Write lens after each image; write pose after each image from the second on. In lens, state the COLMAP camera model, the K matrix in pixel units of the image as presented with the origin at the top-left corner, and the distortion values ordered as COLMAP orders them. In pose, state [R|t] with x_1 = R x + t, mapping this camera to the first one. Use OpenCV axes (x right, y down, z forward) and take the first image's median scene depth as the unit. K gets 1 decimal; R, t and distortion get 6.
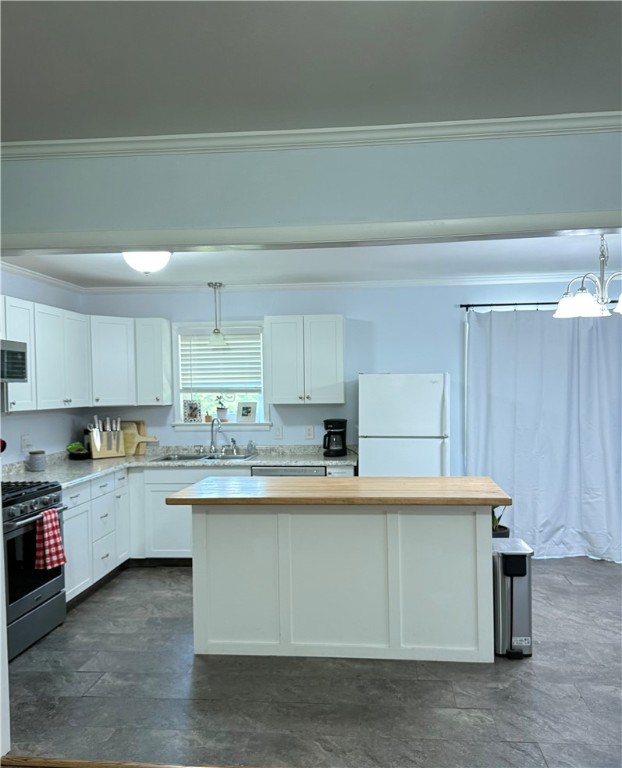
lens RADIAL K [[728.1, 0, 308.1], [0, 728.1, 386.2], [0, 0, 1]] dist [-0.001982, 0.000000]
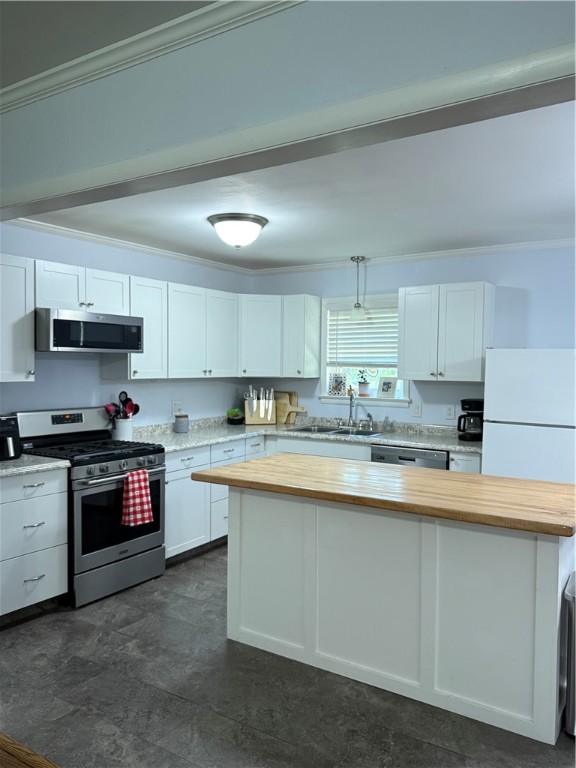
lens RADIAL K [[613.5, 0, 285.0], [0, 613.5, 369.7], [0, 0, 1]] dist [0.037752, -0.068949]
pose [[0.882170, 0.025825, -0.470223, 0.213332], [-0.018937, 0.999633, 0.019373, -0.002026], [0.470551, -0.008186, 0.882335, 0.241138]]
